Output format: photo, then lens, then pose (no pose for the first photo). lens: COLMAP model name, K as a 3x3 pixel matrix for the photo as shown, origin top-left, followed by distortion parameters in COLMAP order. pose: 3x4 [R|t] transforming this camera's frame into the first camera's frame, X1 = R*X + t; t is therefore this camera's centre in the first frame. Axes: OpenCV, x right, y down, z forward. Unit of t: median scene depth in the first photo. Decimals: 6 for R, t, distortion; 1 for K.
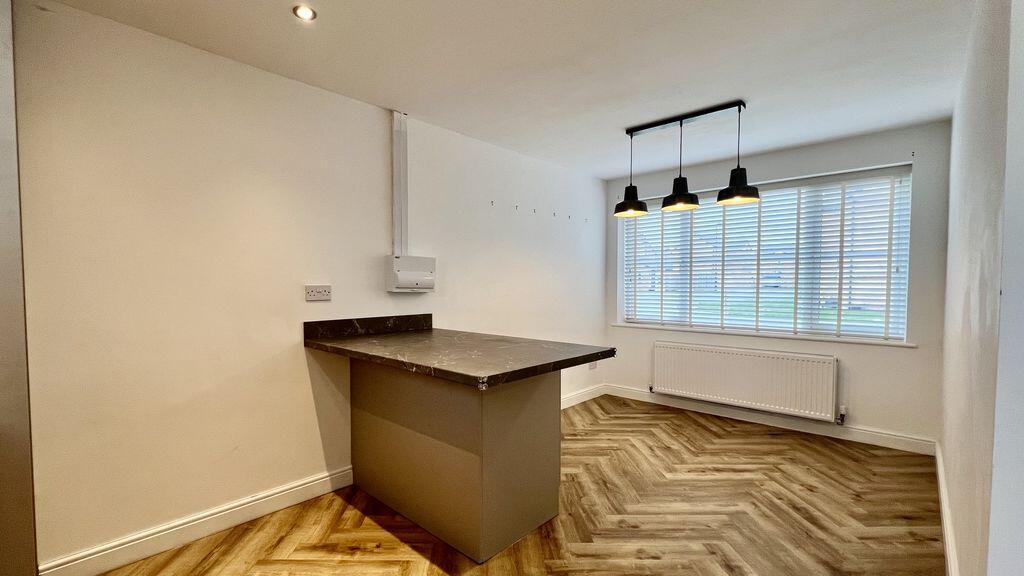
lens RADIAL K [[440.9, 0, 488.3], [0, 440.9, 304.9], [0, 0, 1]] dist [0.000949, 0.000121]
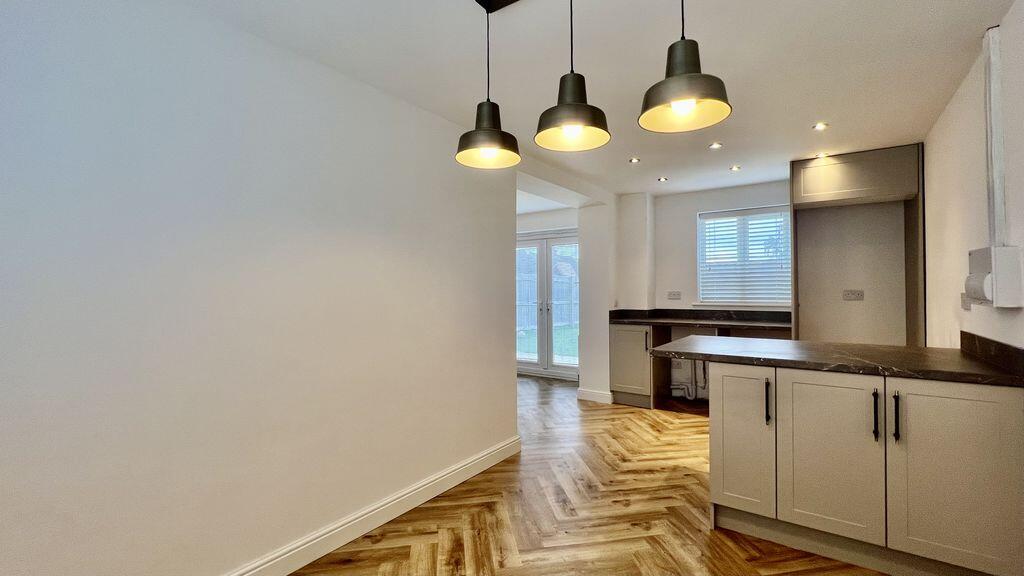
lens RADIAL K [[437.1, 0, 518.6], [0, 437.1, 286.0], [0, 0, 1]] dist [-0.002805, -0.000200]
pose [[-0.988646, 0.008664, -0.150014, 0.698767], [0.002822, 0.999231, 0.039112, -0.101591], [0.150237, 0.038245, -0.987910, 1.812559]]
